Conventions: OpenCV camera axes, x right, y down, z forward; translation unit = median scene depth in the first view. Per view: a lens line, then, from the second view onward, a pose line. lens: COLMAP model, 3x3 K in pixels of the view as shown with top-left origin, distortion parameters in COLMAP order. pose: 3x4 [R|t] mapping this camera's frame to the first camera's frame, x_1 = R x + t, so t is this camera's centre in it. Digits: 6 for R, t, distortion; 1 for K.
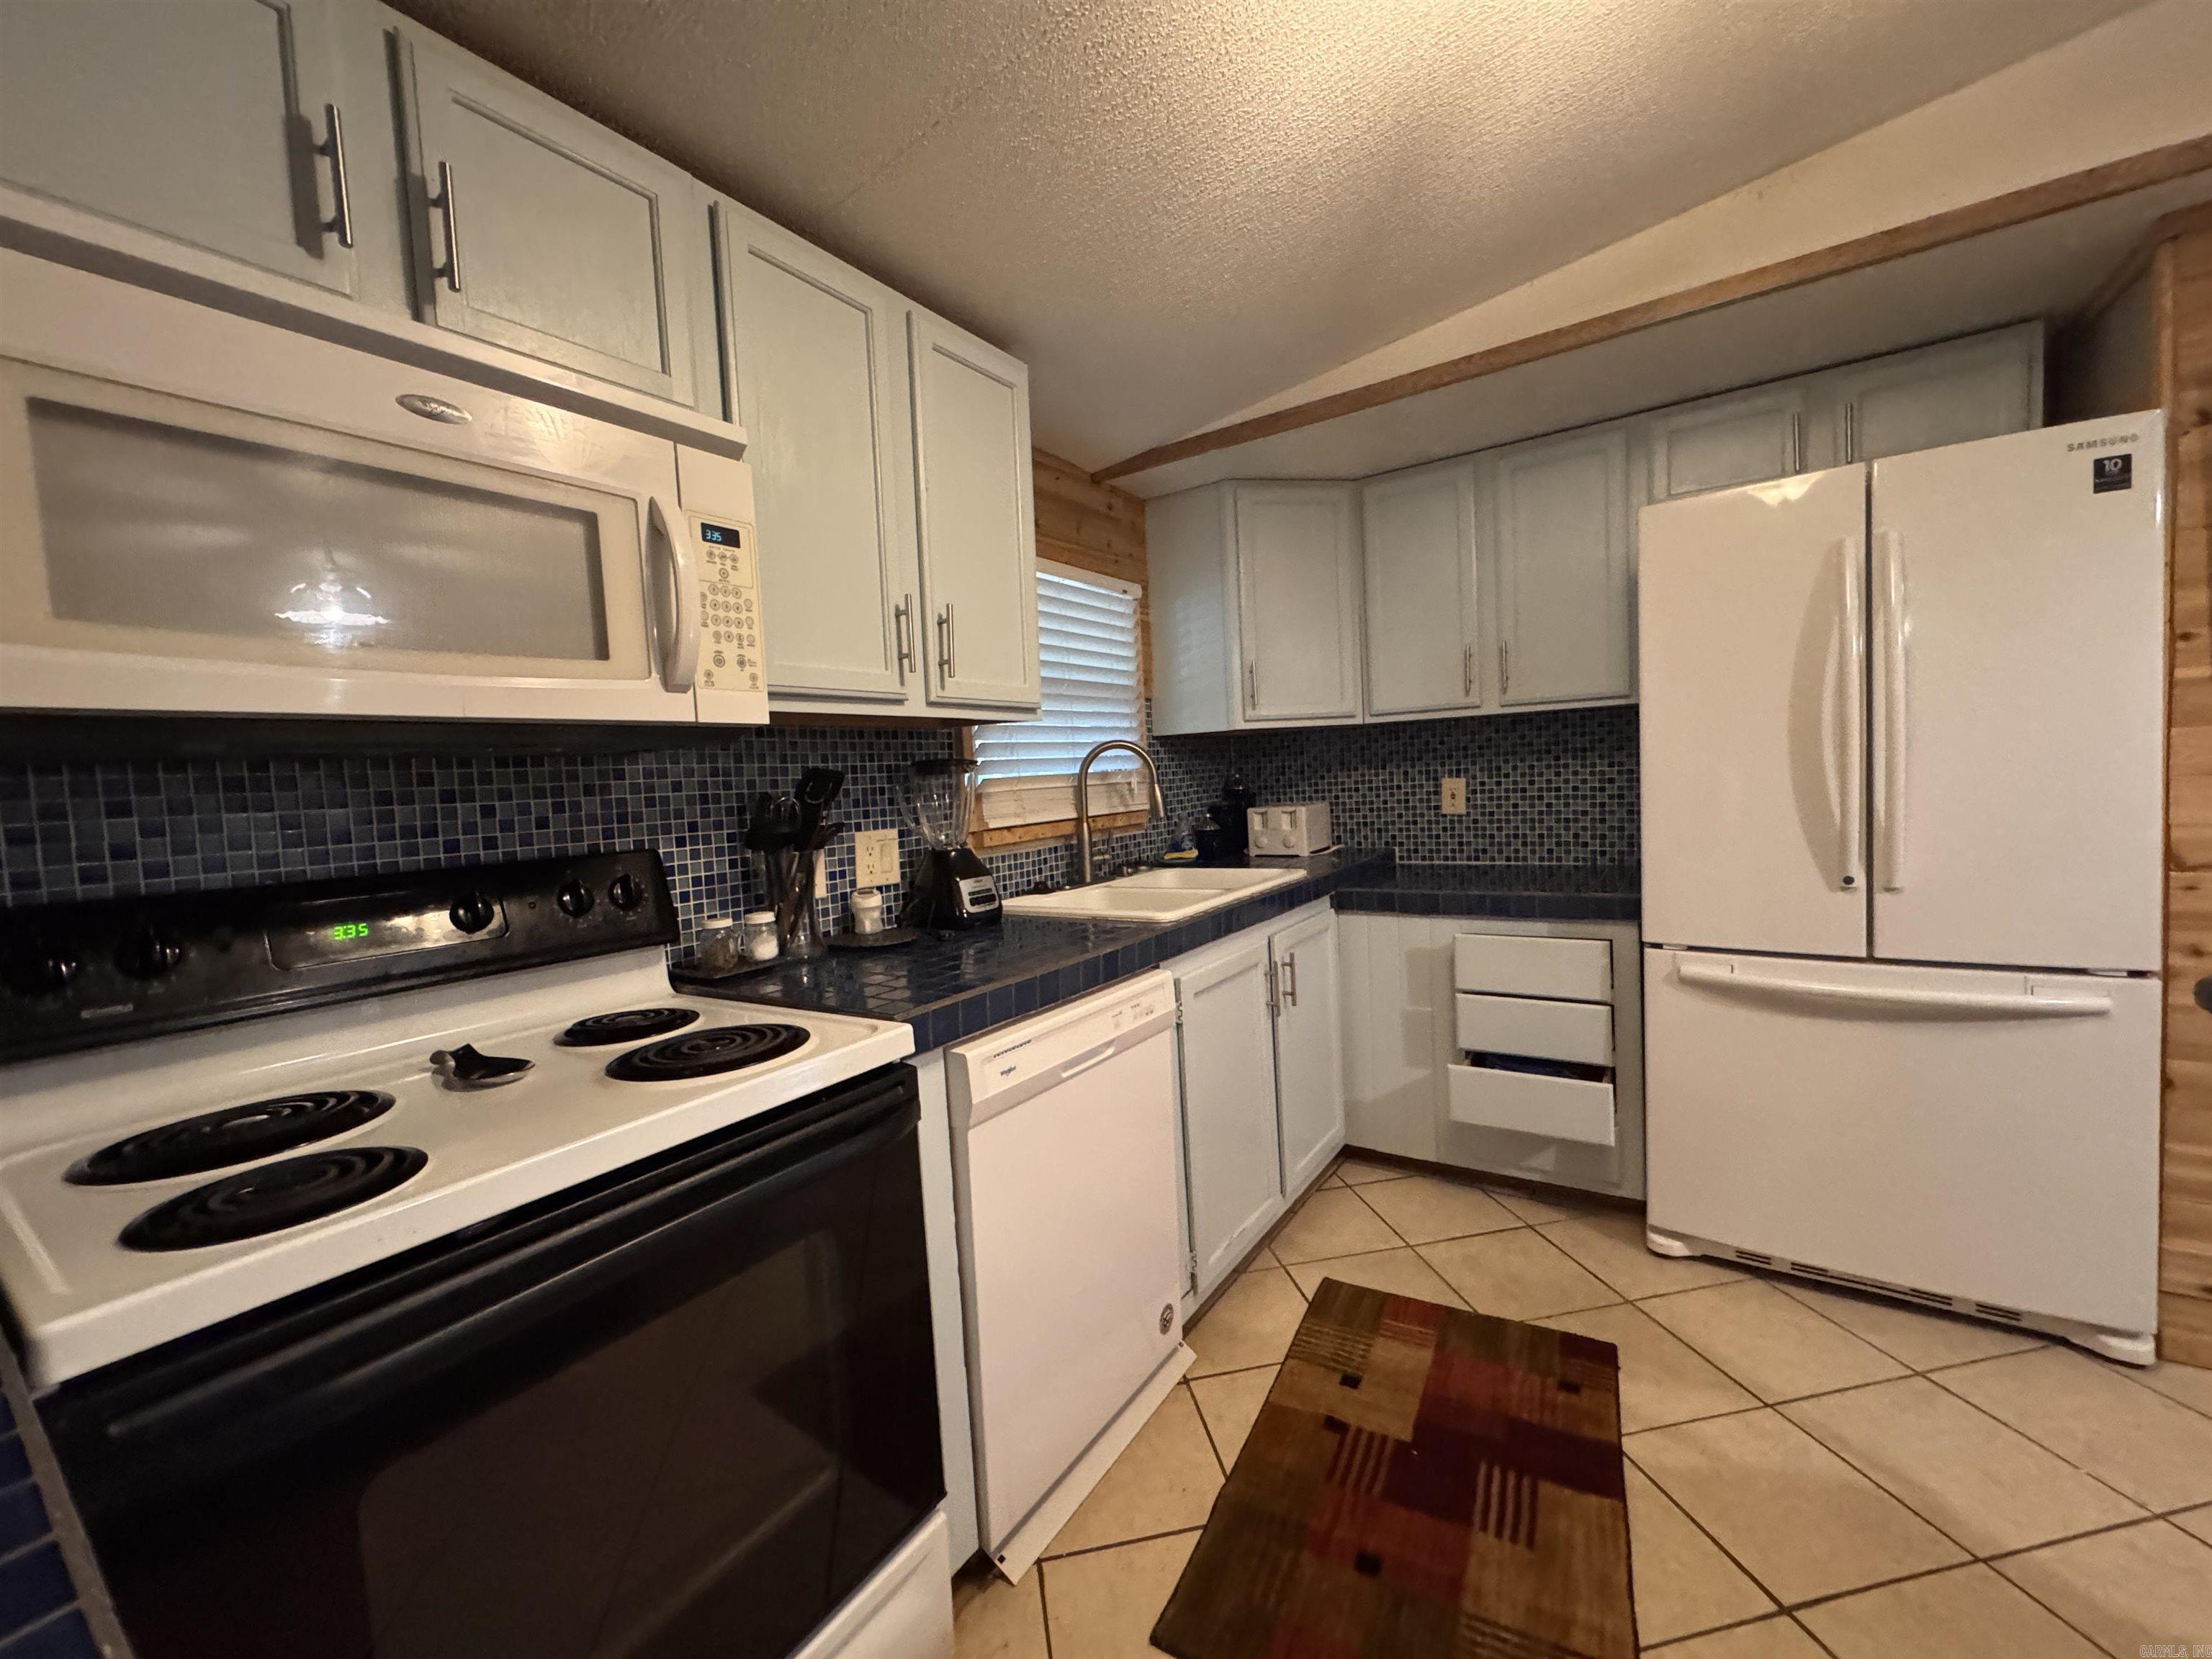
lens RADIAL K [[882.3, 0, 1104.5], [0, 882.3, 830.6], [0, 0, 1]] dist [-0.002694, -0.000085]
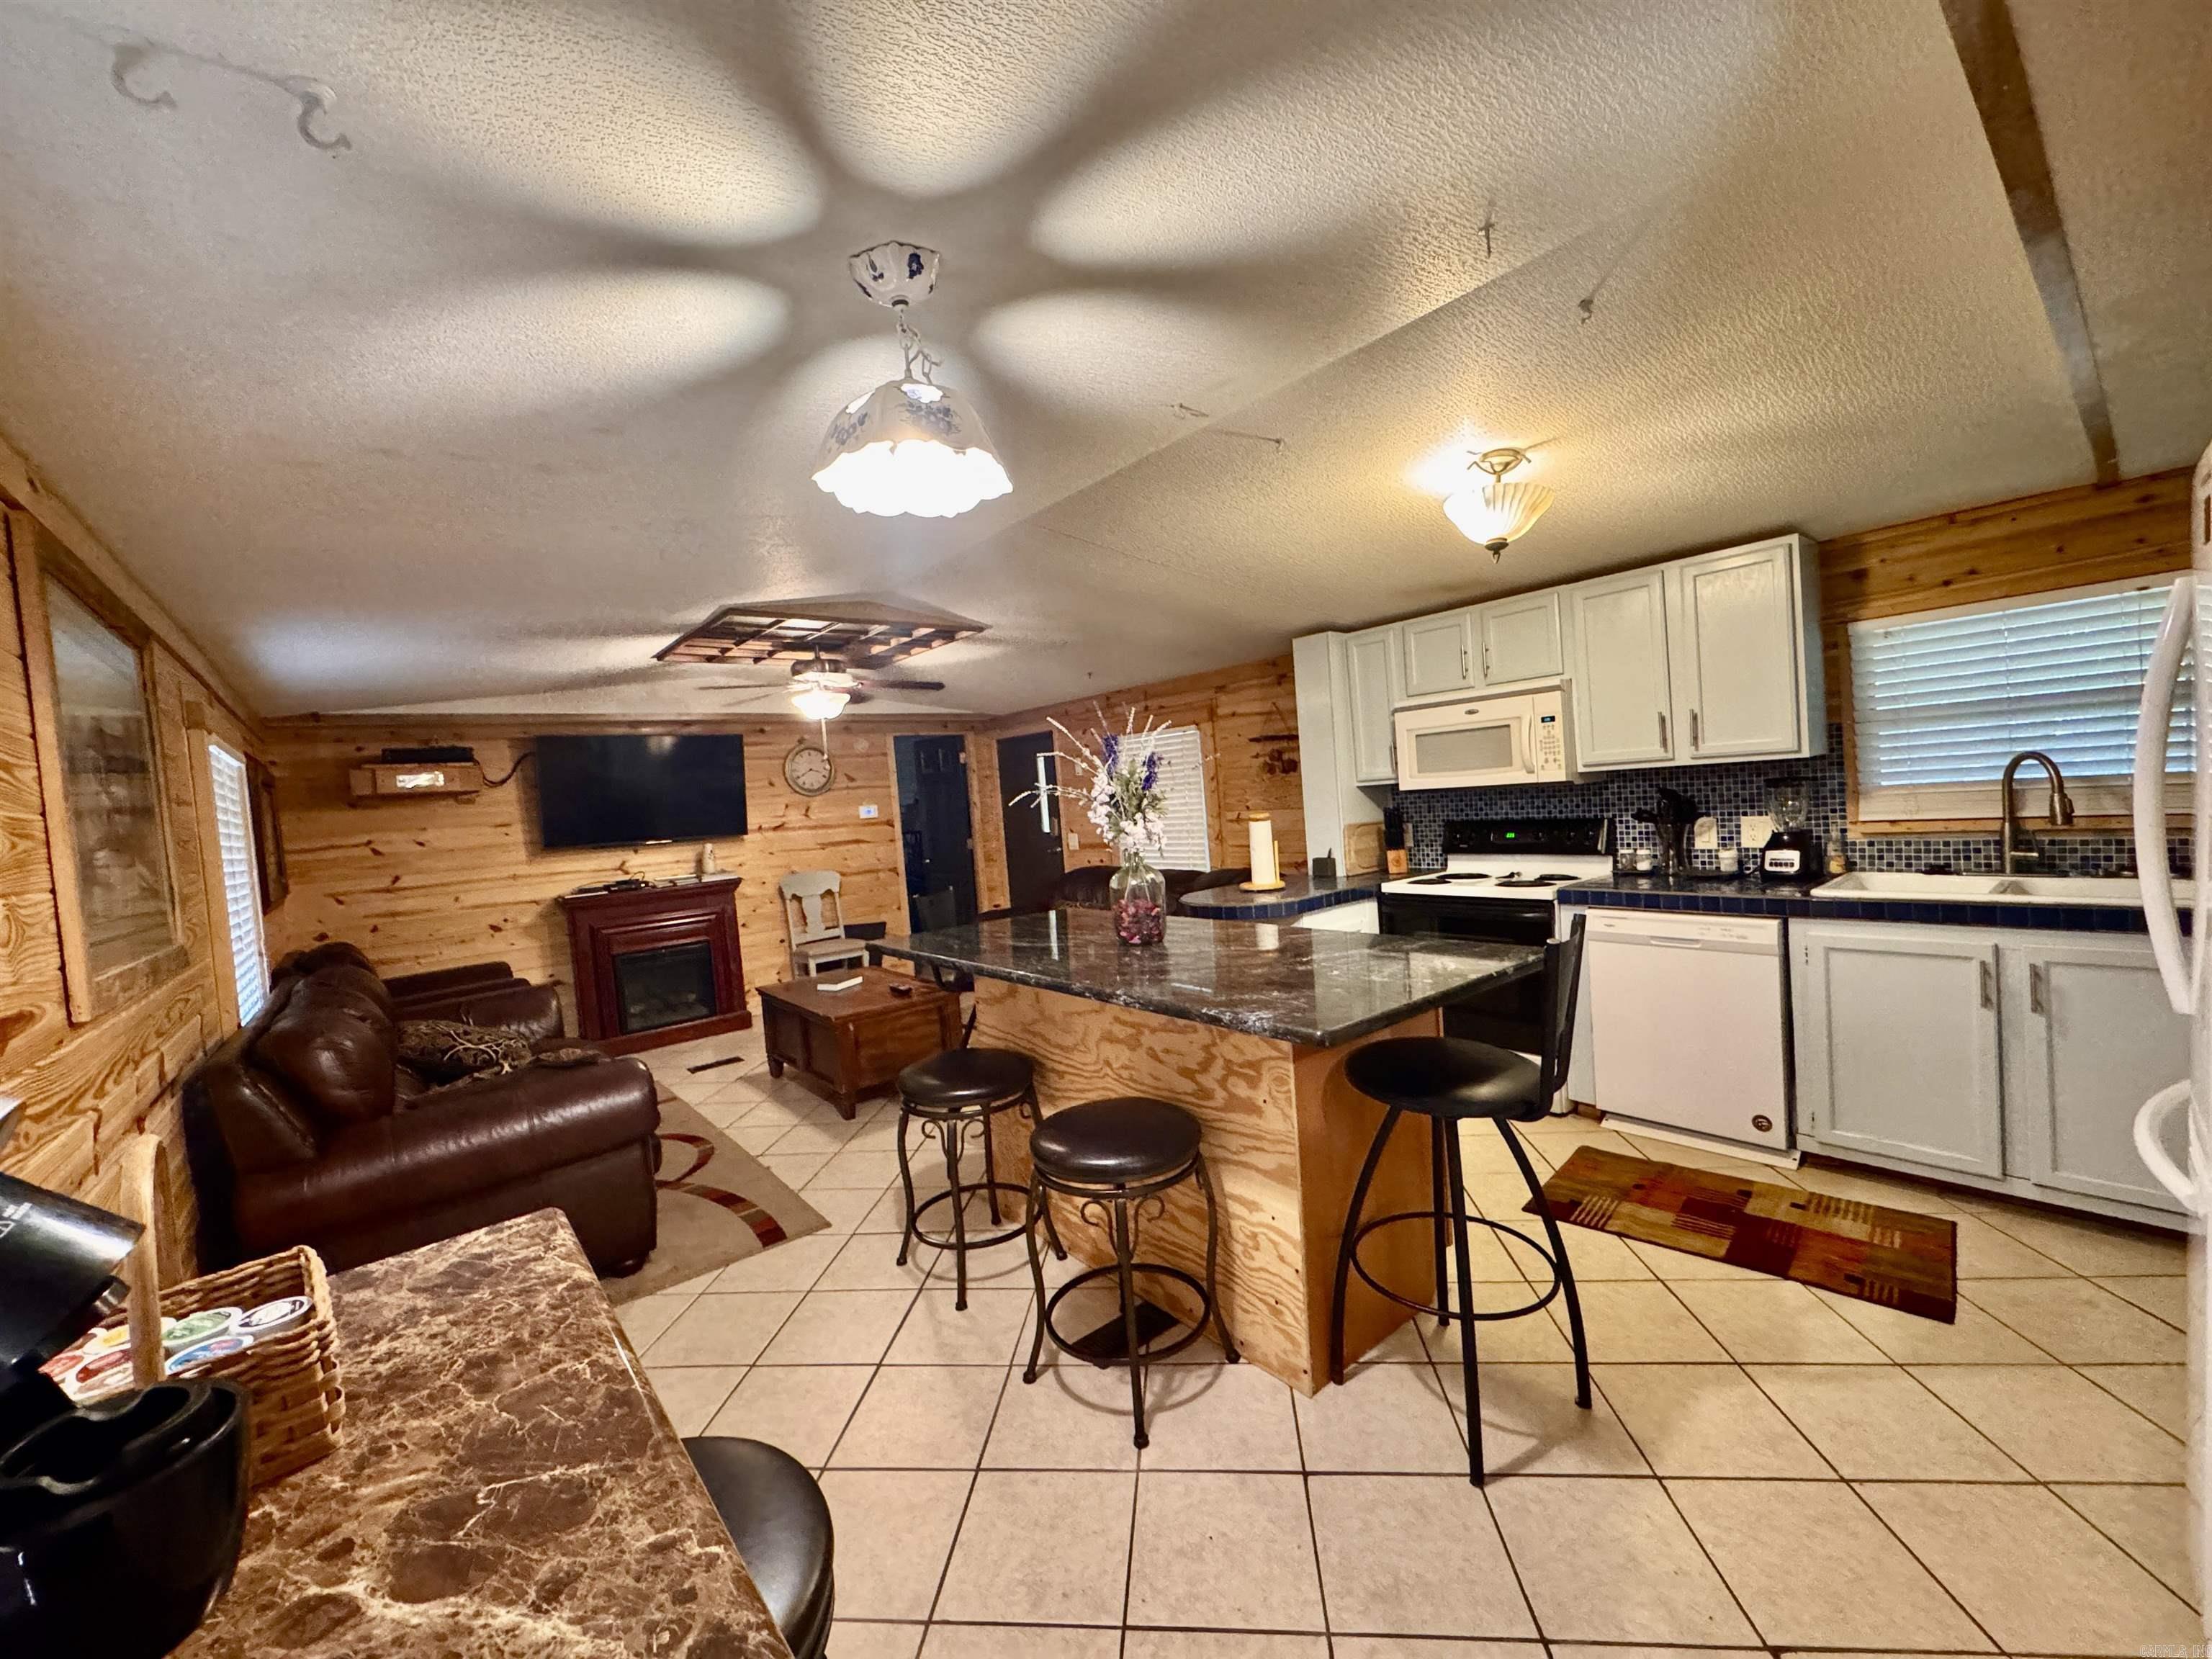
lens RADIAL K [[882.3, 0, 1107.3], [0, 882.3, 833.8], [0, 0, 1]] dist [-0.002694, -0.000085]
pose [[-0.276811, 0.119407, -0.953477, 1.850274], [0.035215, 0.992843, 0.114113, -0.220058], [0.960279, -0.001989, -0.279035, 0.252657]]
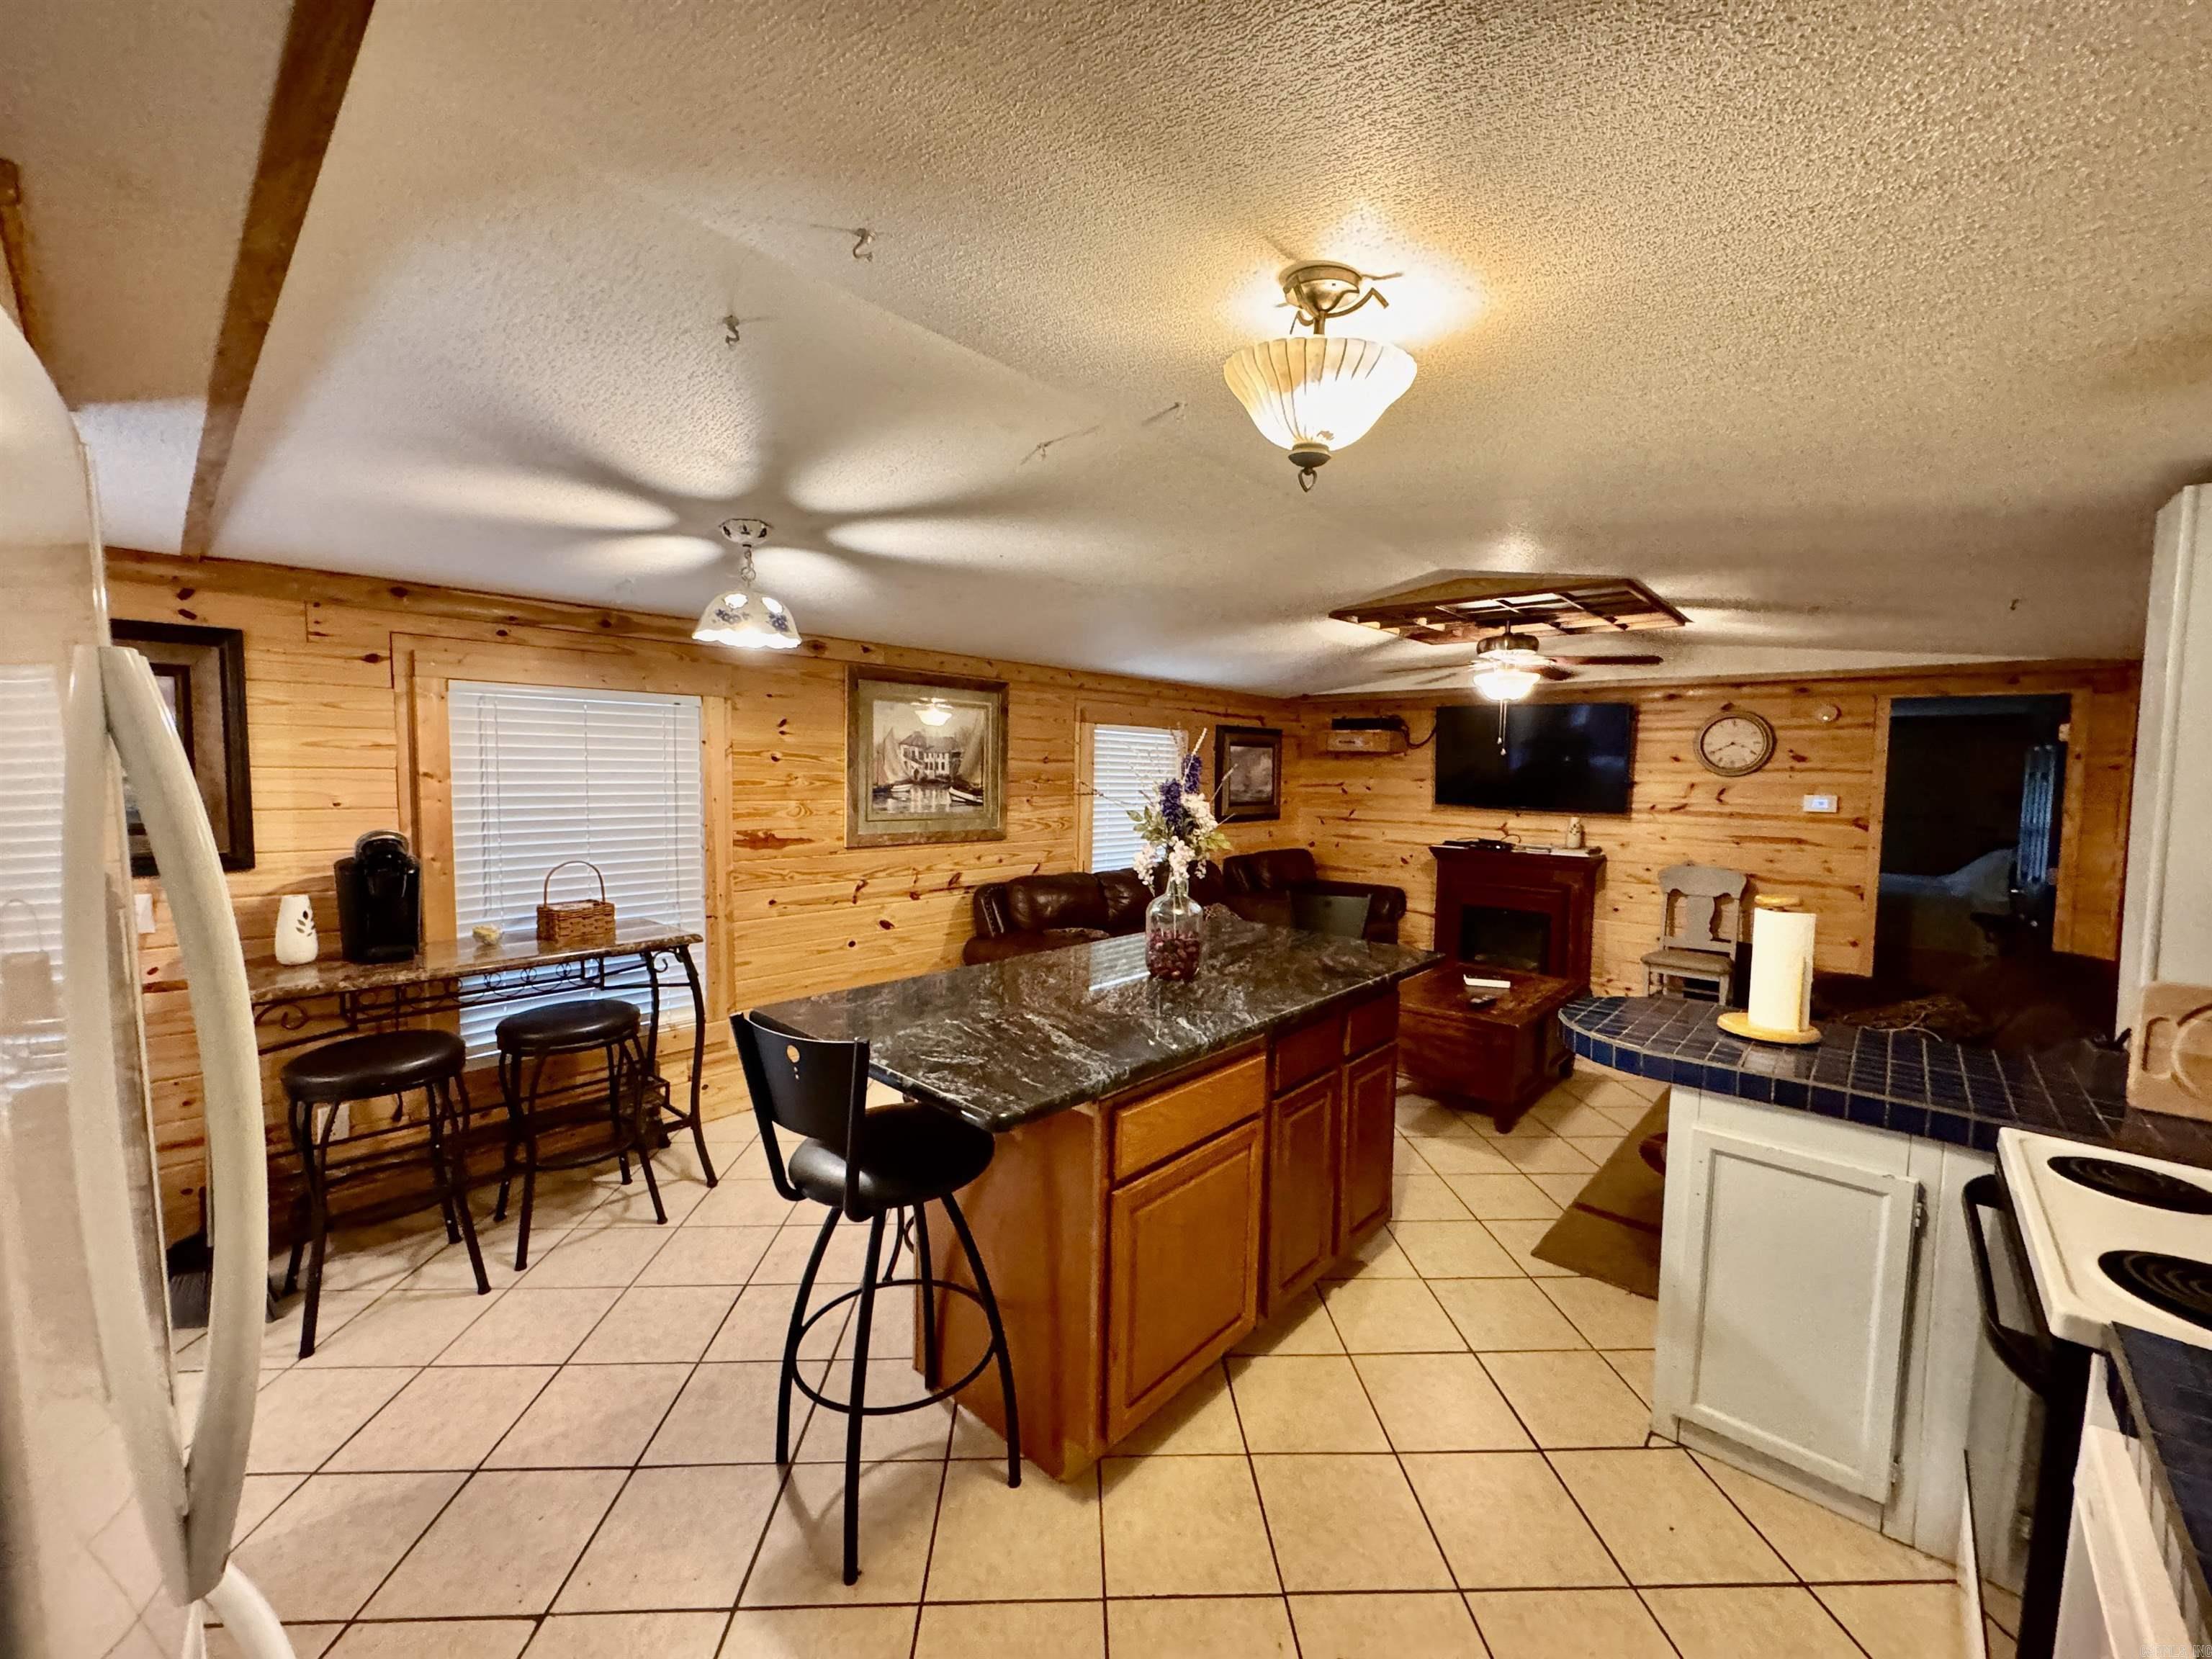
lens RADIAL K [[882.3, 0, 1102.8], [0, 882.3, 832.6], [0, 0, 1]] dist [-0.002694, -0.000085]
pose [[-0.988903, 0.028153, 0.145874, 0.394693], [0.046249, 0.991429, 0.122186, -0.270601], [-0.141184, 0.127577, -0.981729, 1.240994]]
